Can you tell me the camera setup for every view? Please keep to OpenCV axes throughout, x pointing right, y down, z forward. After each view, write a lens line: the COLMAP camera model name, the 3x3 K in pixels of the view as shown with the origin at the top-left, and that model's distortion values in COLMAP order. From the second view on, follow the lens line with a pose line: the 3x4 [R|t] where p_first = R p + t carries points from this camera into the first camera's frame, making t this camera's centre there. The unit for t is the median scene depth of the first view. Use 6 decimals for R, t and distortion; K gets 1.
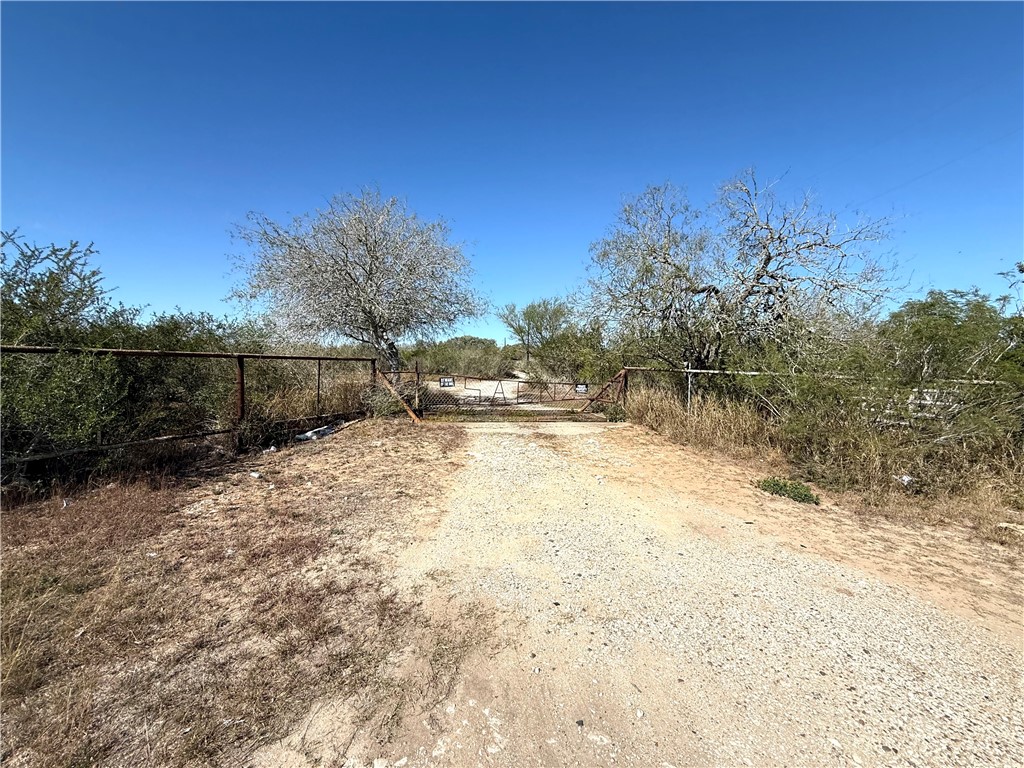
lens RADIAL K [[408.2, 0, 503.0], [0, 408.2, 385.9], [0, 0, 1]] dist [0.000185, -0.000403]
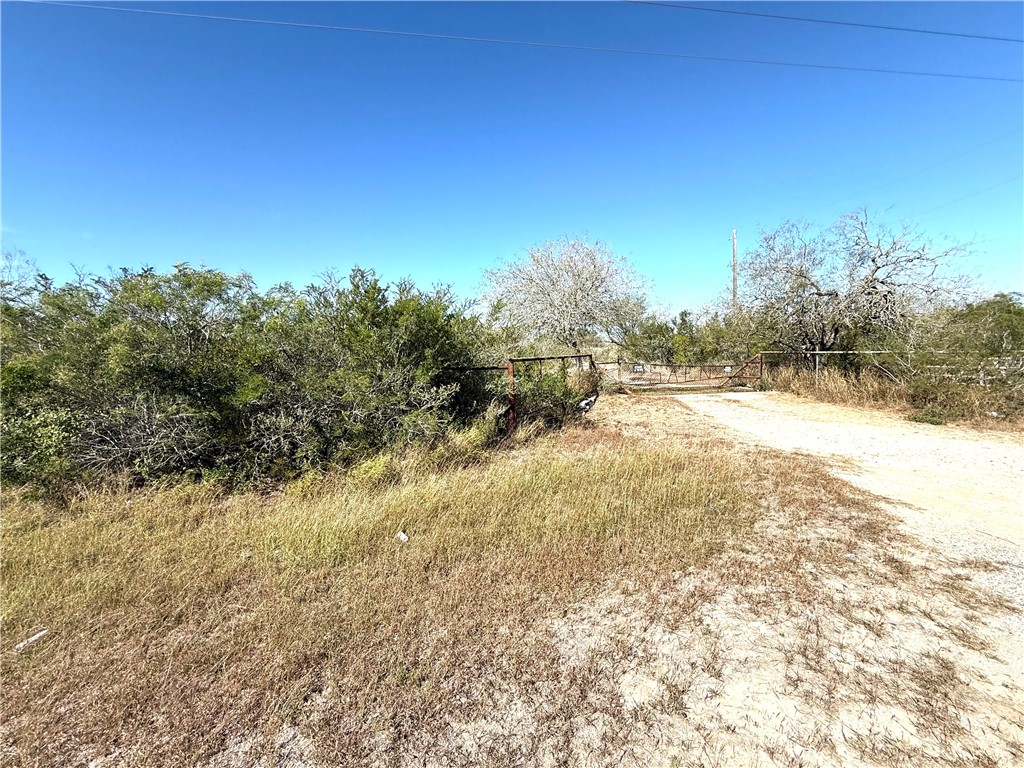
lens RADIAL K [[408.2, 0, 509.5], [0, 408.2, 384.3], [0, 0, 1]] dist [0.000185, -0.000403]
pose [[0.998136, -0.044564, -0.041690, -0.593234], [0.045461, 0.998750, 0.020801, -0.004823], [0.040711, -0.022658, 0.998914, -0.476864]]
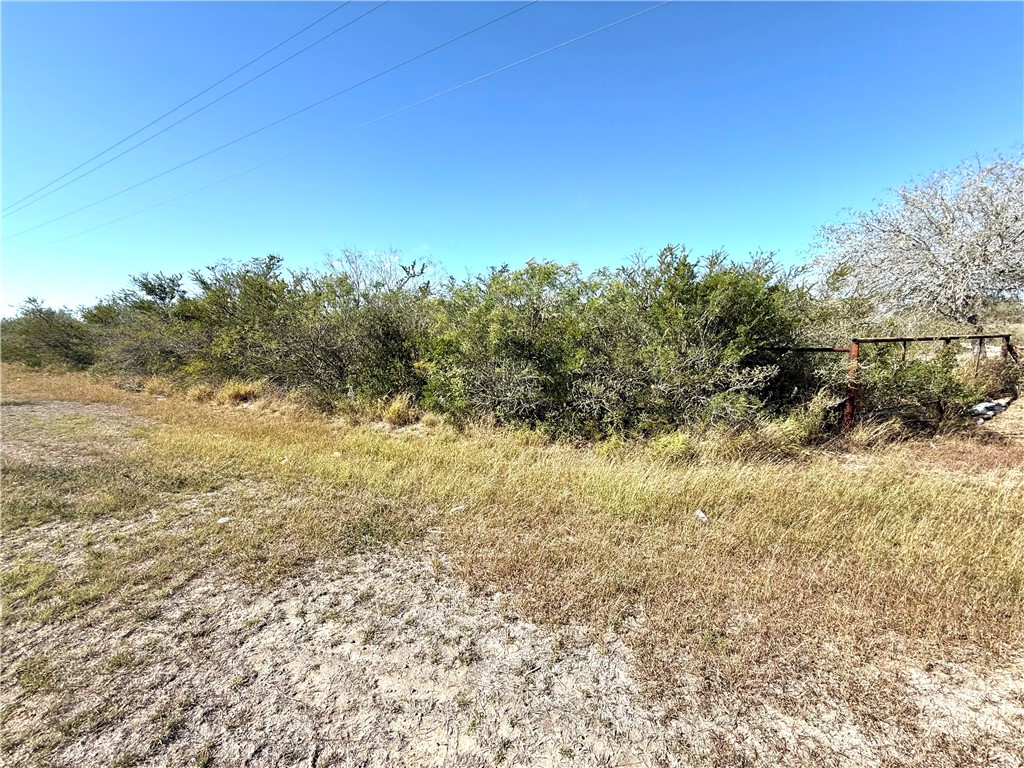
lens RADIAL K [[408.2, 0, 508.5], [0, 408.2, 382.9], [0, 0, 1]] dist [0.000185, -0.000403]
pose [[0.751283, 0.042302, -0.658624, -0.626097], [-0.005049, 0.998283, 0.058358, -0.002760], [0.659961, -0.040518, 0.750206, -0.551484]]
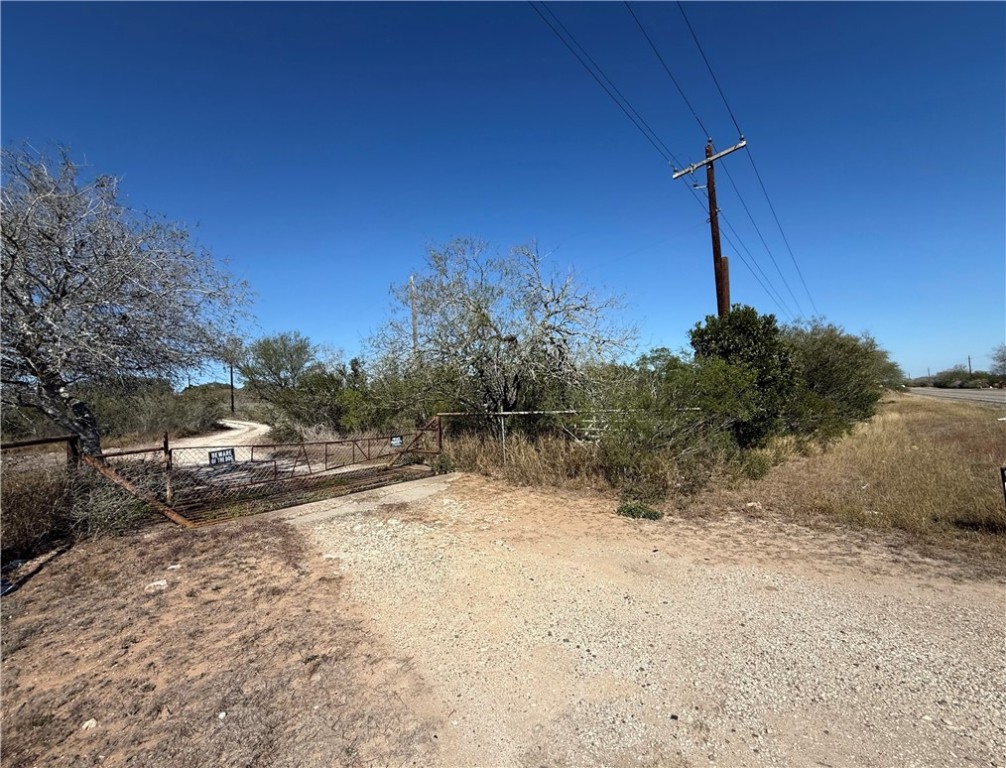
lens RADIAL K [[415.6, 0, 516.3], [0, 415.6, 390.3], [0, 0, 1]] dist [0.000923, -0.000334]
pose [[0.775846, -0.045085, 0.629309, -0.215453], [0.092050, 0.994859, -0.042210, -0.052720], [-0.624171, 0.090676, 0.776008, 0.145578]]
